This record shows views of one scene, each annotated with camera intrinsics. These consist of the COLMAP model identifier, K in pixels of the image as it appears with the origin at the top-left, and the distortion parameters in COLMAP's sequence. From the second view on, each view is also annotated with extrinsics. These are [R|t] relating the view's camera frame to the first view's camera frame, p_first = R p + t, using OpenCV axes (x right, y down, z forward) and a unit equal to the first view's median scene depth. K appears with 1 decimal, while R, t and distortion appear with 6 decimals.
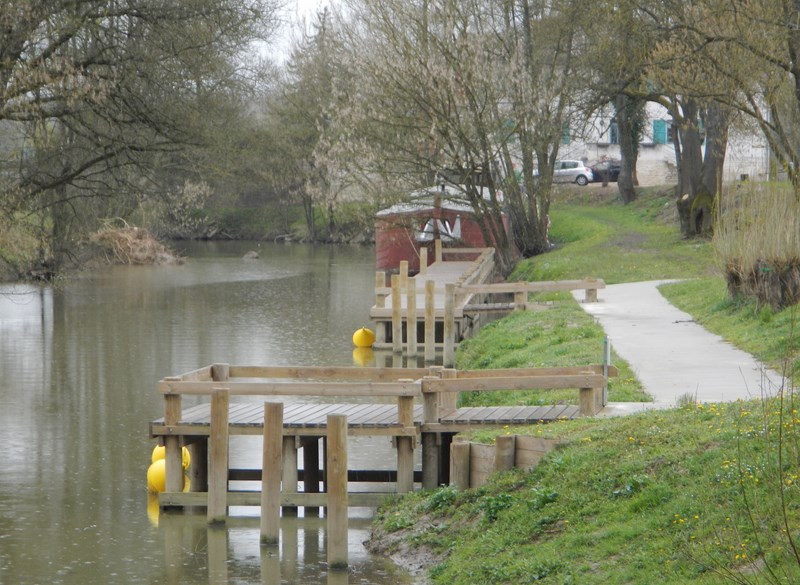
lens RADIAL K [[3414.0, 0, 399.4], [0, 3414.0, 292.5], [0, 0, 1]] dist [0.897595, 0.000000]
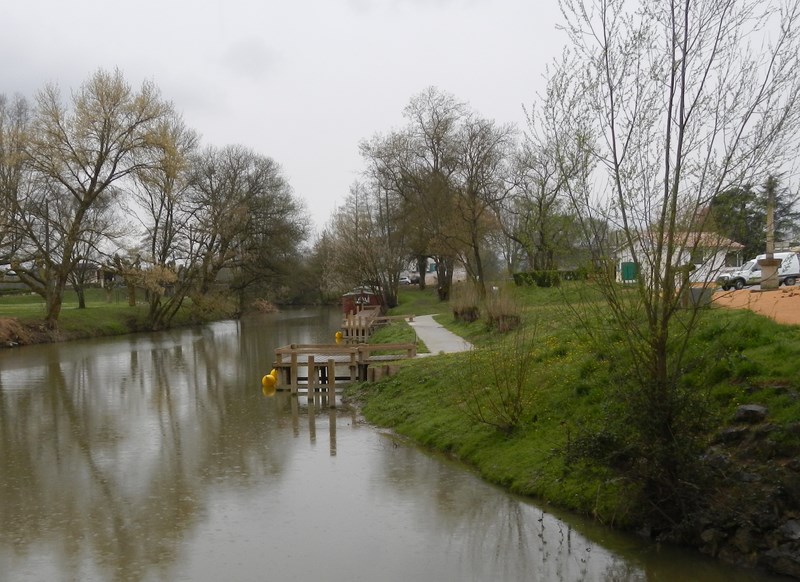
lens RADIAL K [[672.5, 0, 400.5], [0, 672.5, 287.8], [0, 0, 1]] dist [0.004947, 0.000365]
pose [[0.997929, -0.015852, 0.062349, 0.008023], [0.019389, 0.998212, -0.056534, 0.006140], [-0.061341, 0.057626, 0.996452, 0.377878]]
